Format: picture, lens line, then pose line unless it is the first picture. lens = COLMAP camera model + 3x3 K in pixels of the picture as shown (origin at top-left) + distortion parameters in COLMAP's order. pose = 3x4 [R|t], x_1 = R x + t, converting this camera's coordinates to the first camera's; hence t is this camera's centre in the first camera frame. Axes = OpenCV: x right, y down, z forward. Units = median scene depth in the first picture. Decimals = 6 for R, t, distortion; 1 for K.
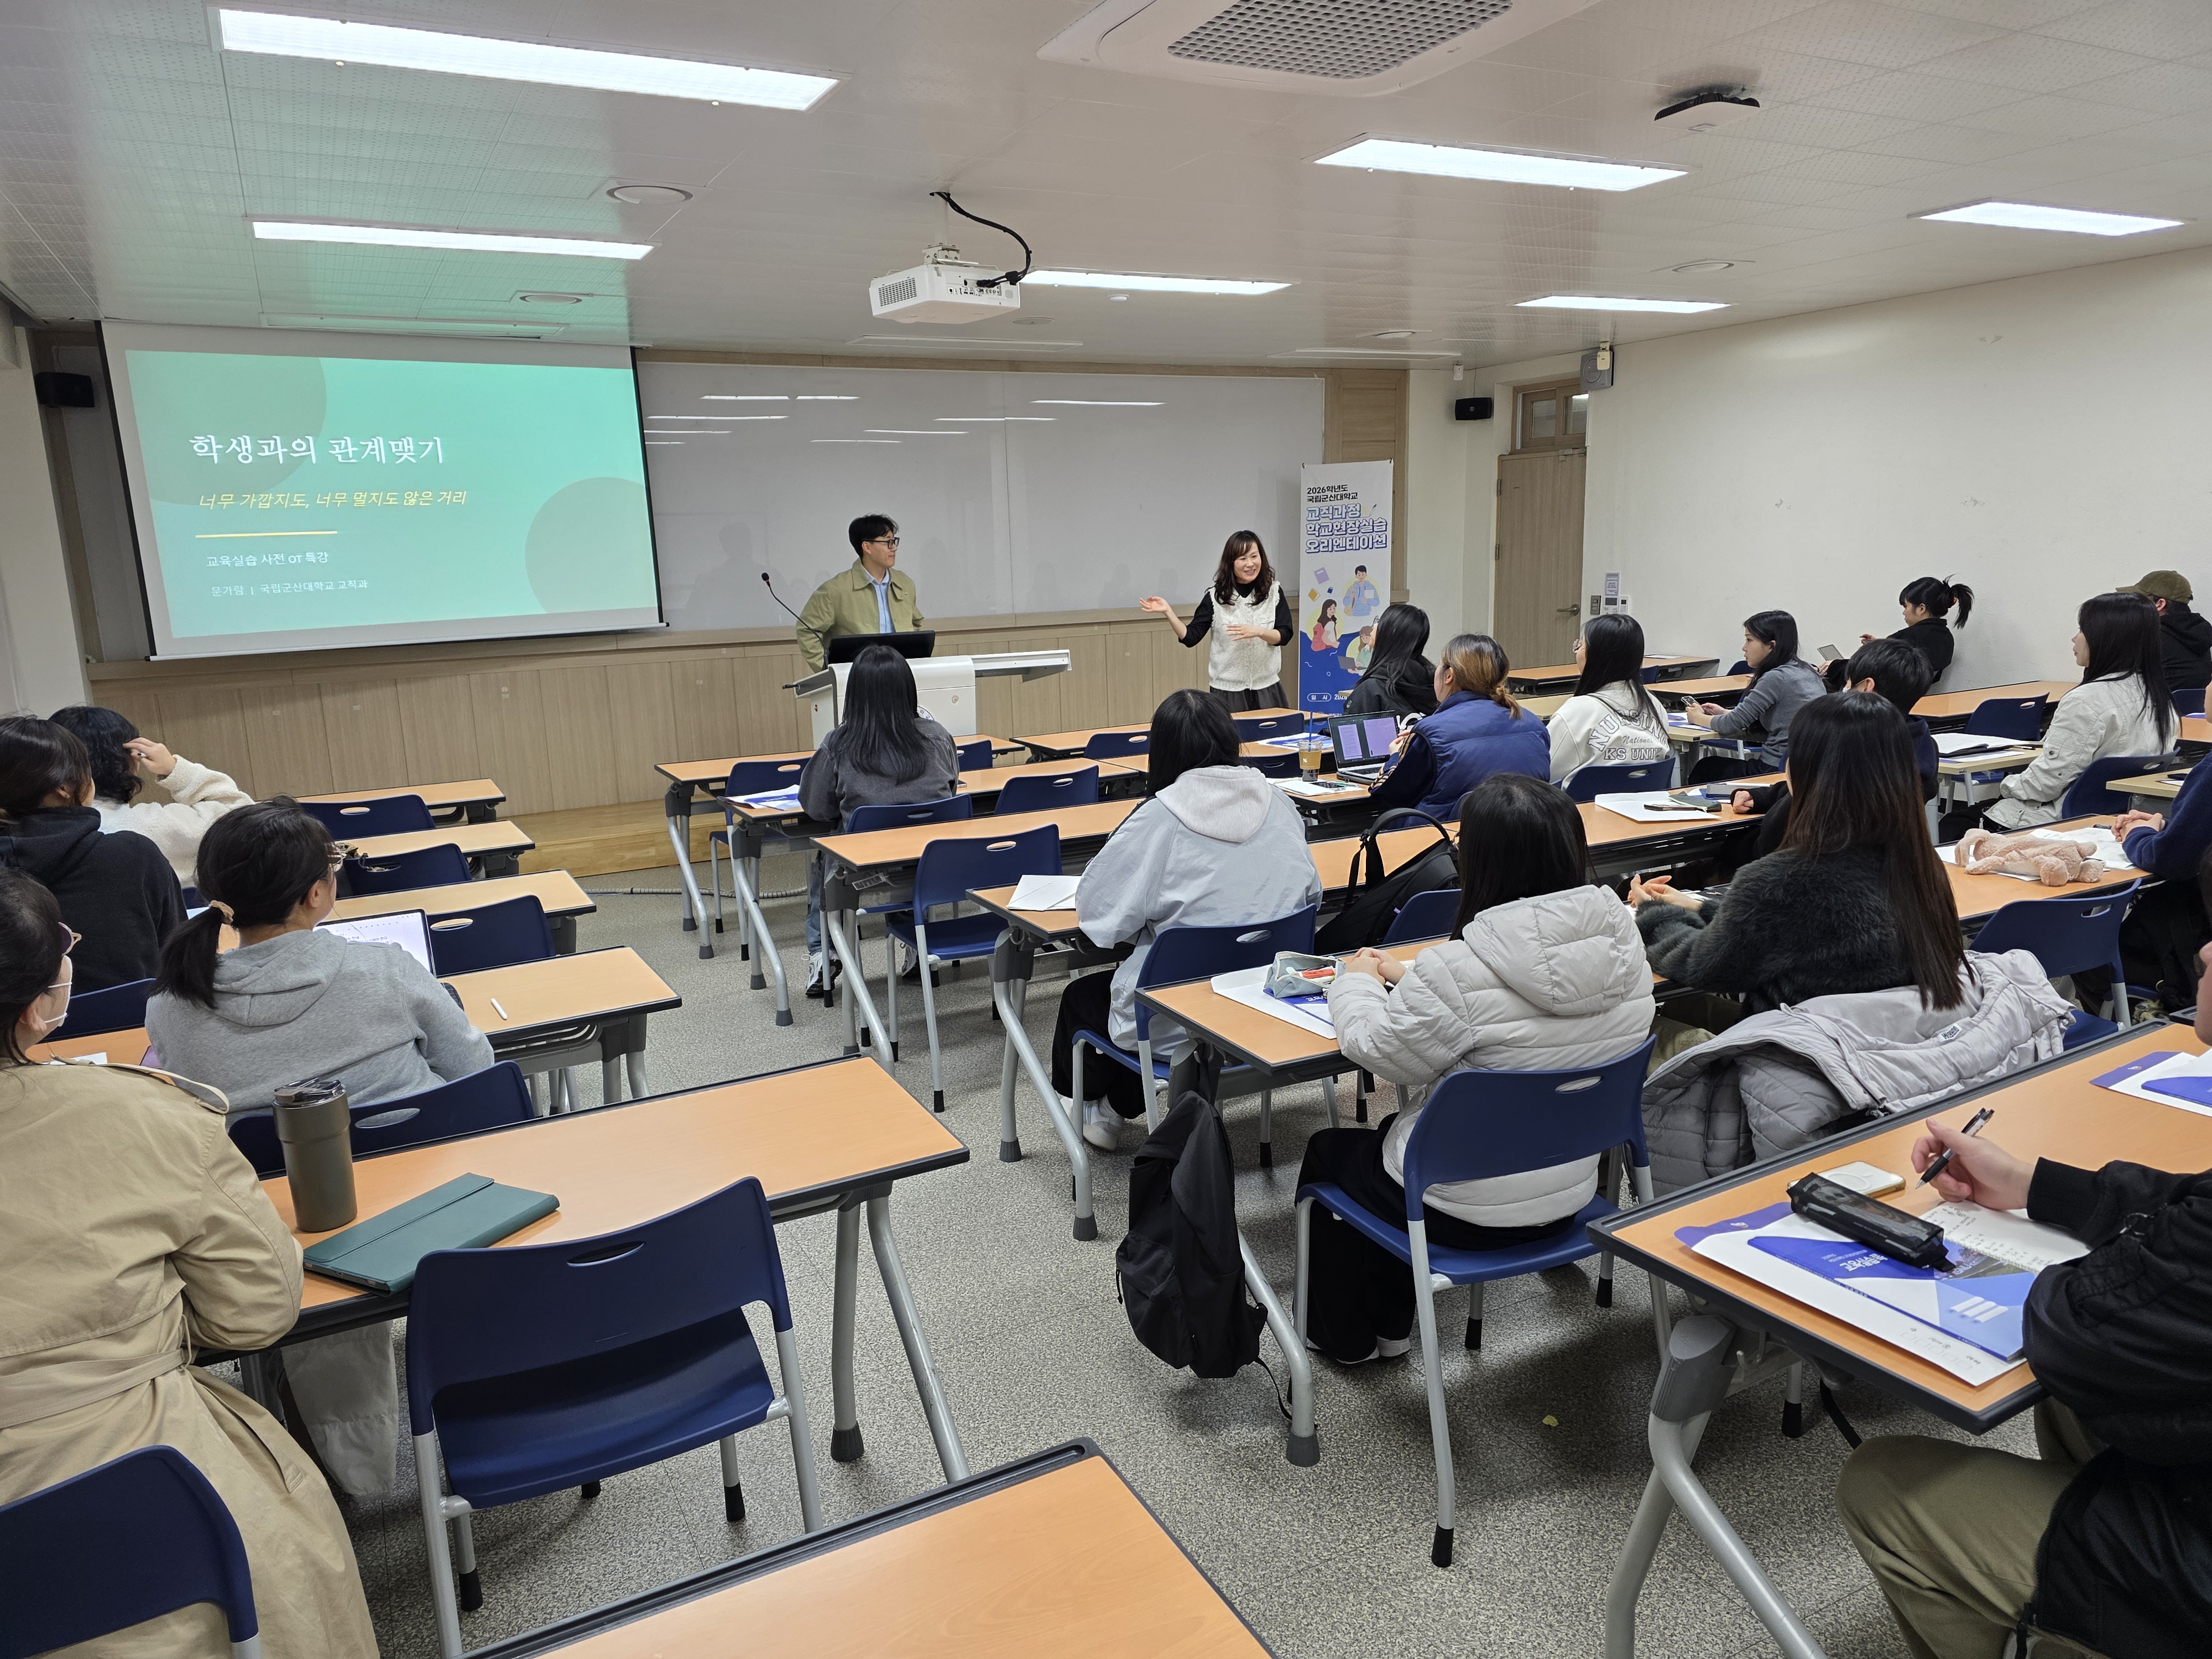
lens RADIAL K [[1480.2, 0, 1104.5], [0, 1480.2, 843.9], [0, 0, 1]] dist [0.093289, -0.105977]
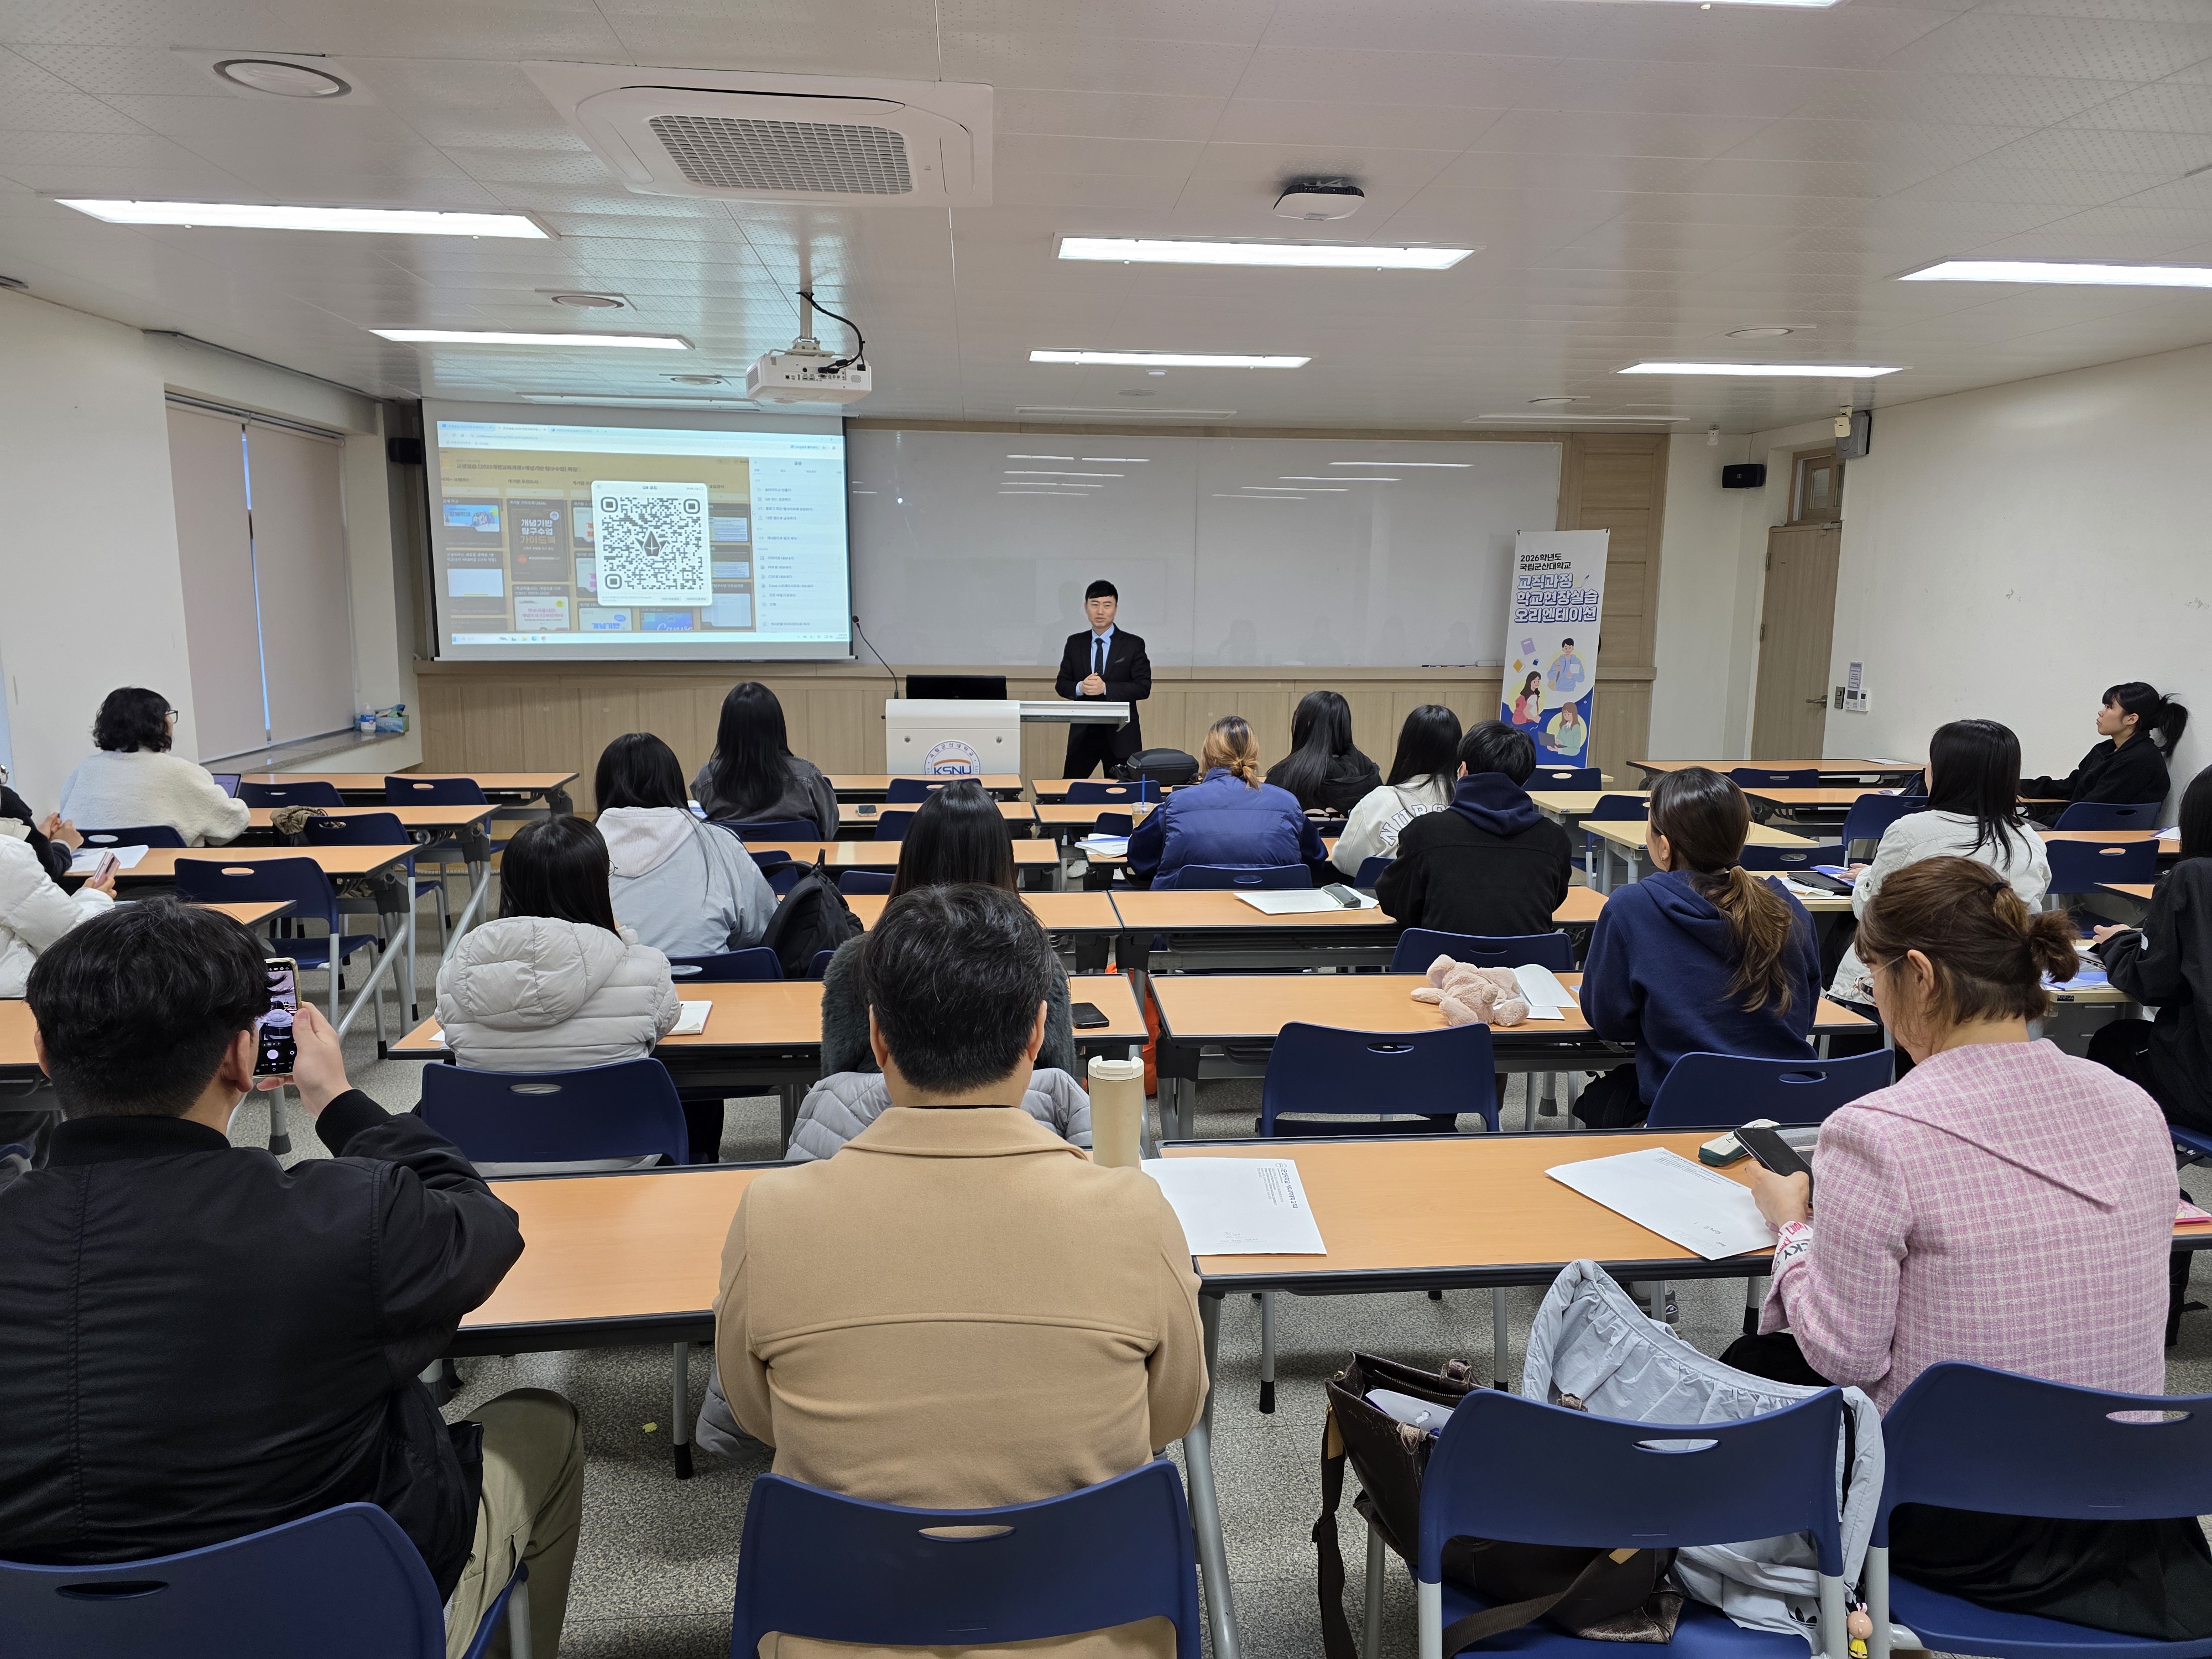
lens RADIAL K [[1486.1, 0, 1115.1], [0, 1486.1, 817.1], [0, 0, 1]] dist [0.044479, -0.000879]
pose [[0.922700, 0.098953, -0.372603, 0.272175], [-0.117094, 0.992772, -0.026316, -0.016193], [0.367306, 0.067911, 0.927618, 0.025415]]
